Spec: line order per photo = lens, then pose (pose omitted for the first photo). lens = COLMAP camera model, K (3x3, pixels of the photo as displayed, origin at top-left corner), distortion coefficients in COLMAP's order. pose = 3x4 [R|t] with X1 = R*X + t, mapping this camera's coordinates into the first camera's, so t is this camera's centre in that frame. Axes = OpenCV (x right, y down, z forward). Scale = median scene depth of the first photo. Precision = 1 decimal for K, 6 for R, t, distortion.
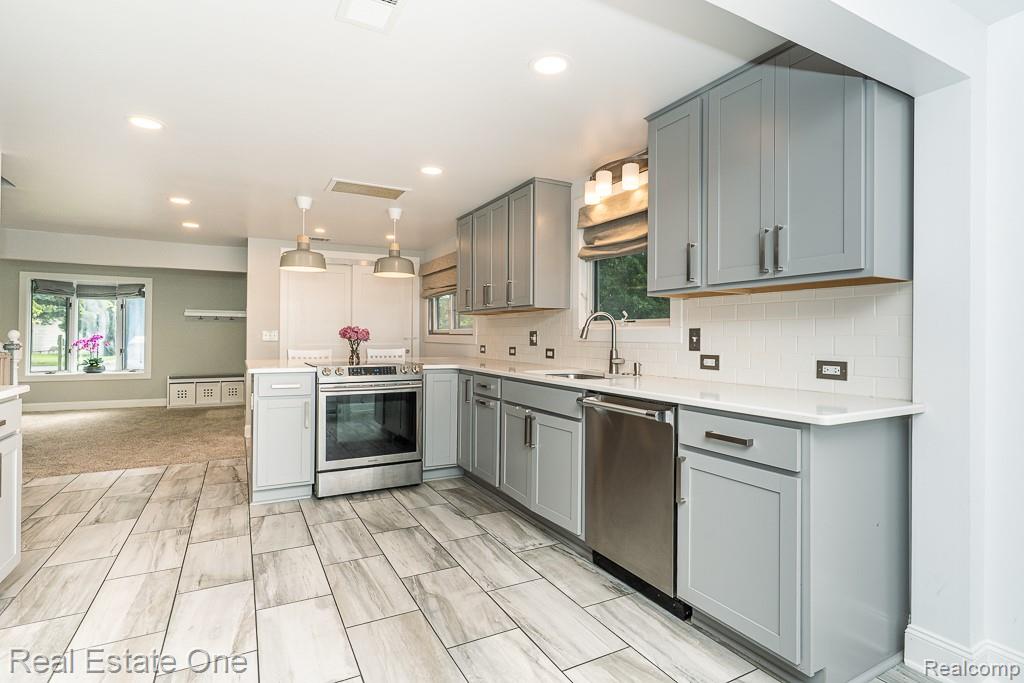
lens RADIAL K [[504.9, 0, 510.2], [0, 504.9, 333.7], [0, 0, 1]] dist [-0.001448, -0.000091]
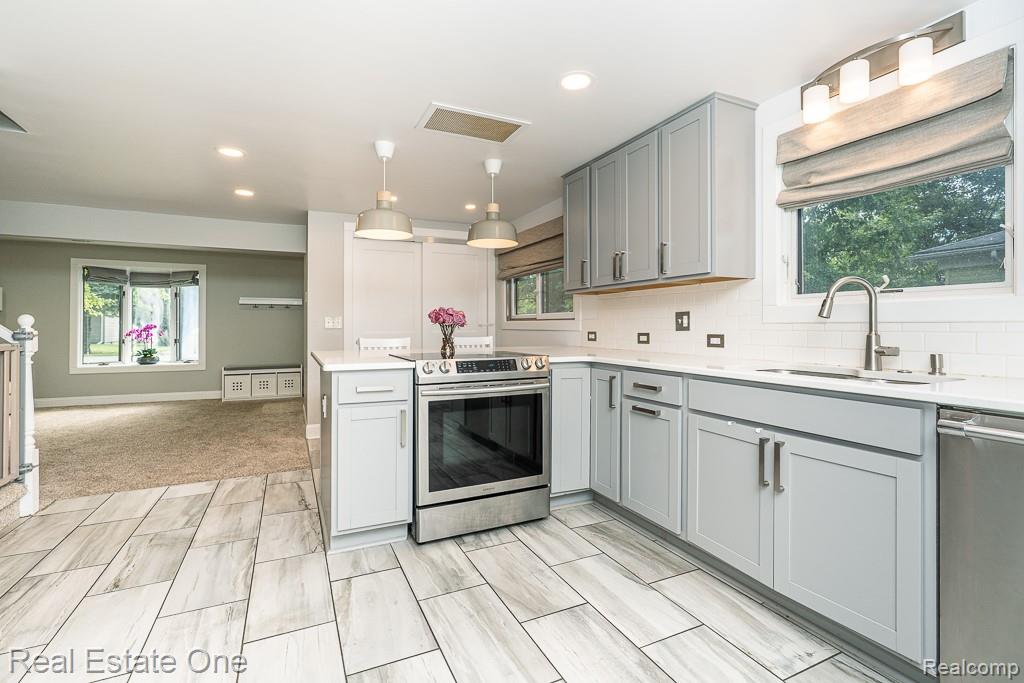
lens RADIAL K [[469.4, 0, 512.9], [0, 469.4, 324.6], [0, 0, 1]] dist [-0.003585, 0.000017]
pose [[0.998873, -0.007095, -0.046934, -0.193620], [0.007189, 0.999972, 0.001838, 0.012549], [0.046919, -0.002173, 0.998896, 0.308676]]
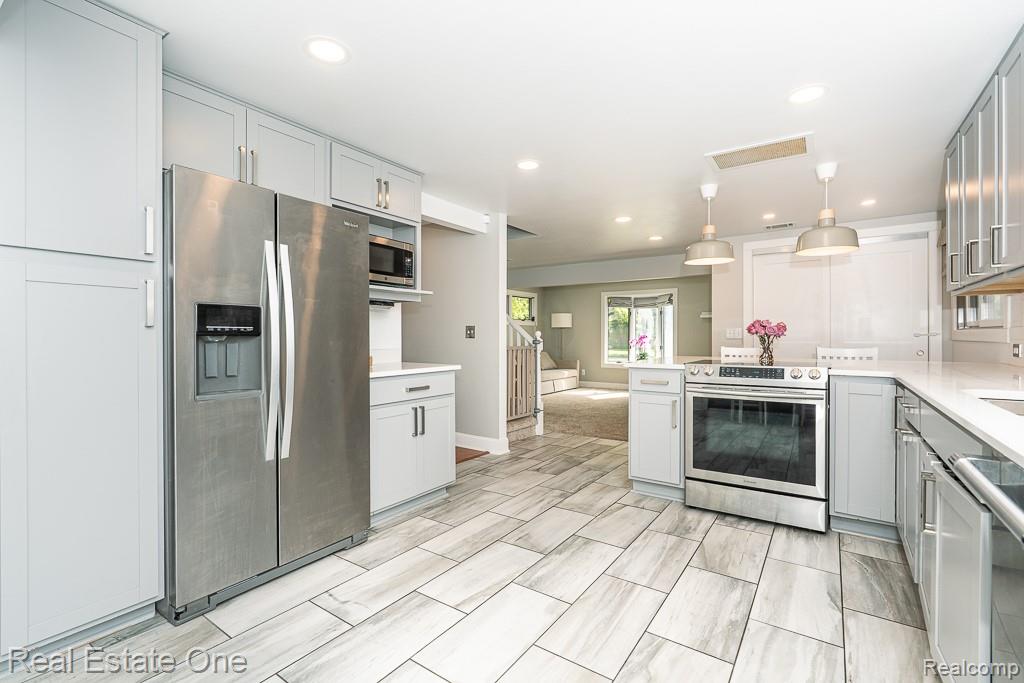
lens RADIAL K [[461.1, 0, 514.4], [0, 461.1, 337.8], [0, 0, 1]] dist [-0.001613, -0.000357]
pose [[0.460569, -0.004444, -0.887613, 0.206375], [0.009210, 0.999958, -0.000227, 0.013544], [0.887576, -0.008070, 0.460590, 0.302194]]
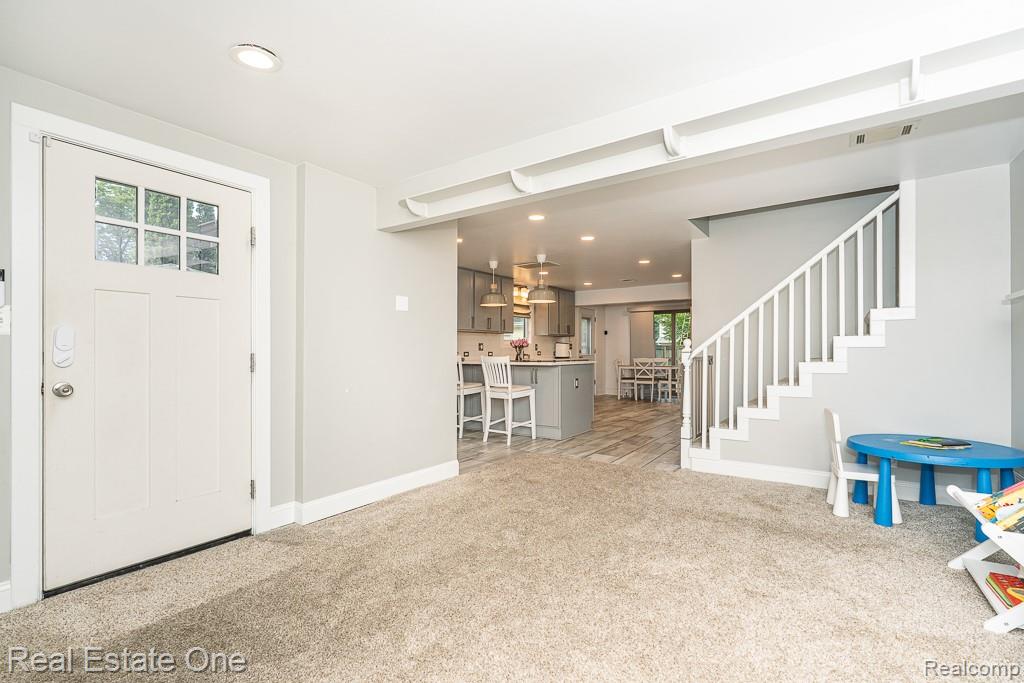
lens RADIAL K [[482.2, 0, 506.1], [0, 482.2, 352.4], [0, 0, 1]] dist [0.000160, 0.001622]
pose [[-0.440999, -0.007550, 0.897476, -1.839123], [-0.006070, 0.999967, 0.005430, 0.022275], [-0.897487, -0.003053, -0.441030, 1.904652]]
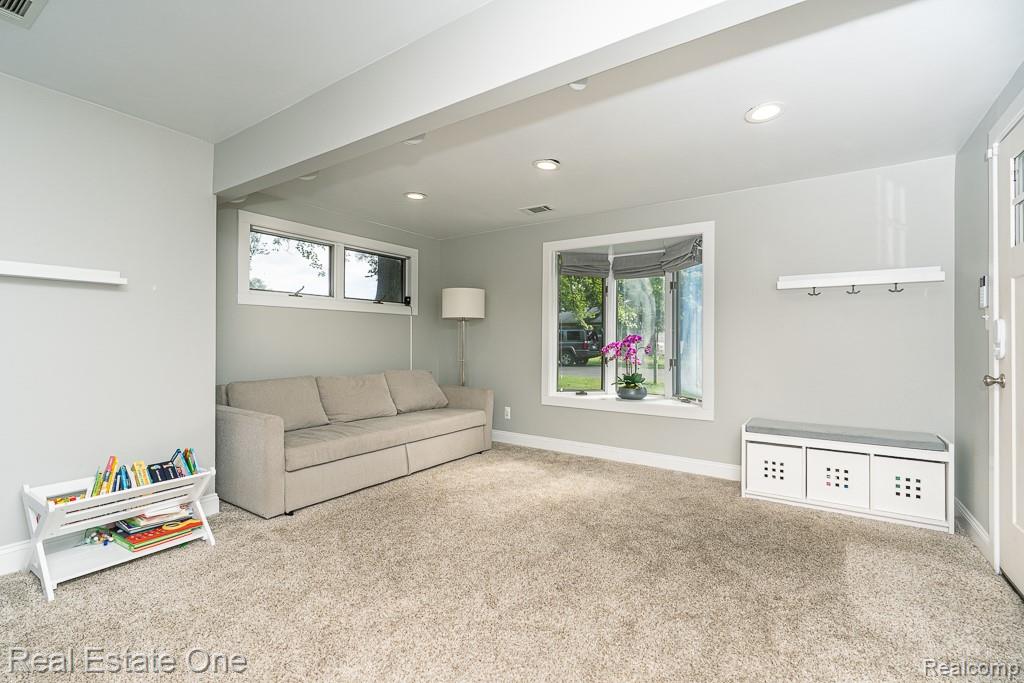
lens RADIAL K [[461.1, 0, 514.4], [0, 461.1, 337.8], [0, 0, 1]] dist [-0.001613, -0.000357]
pose [[0.465135, -0.010606, -0.885176, -0.865613], [0.004240, 0.999943, -0.009752, 0.022537], [0.885229, 0.000783, 0.465154, 1.330692]]
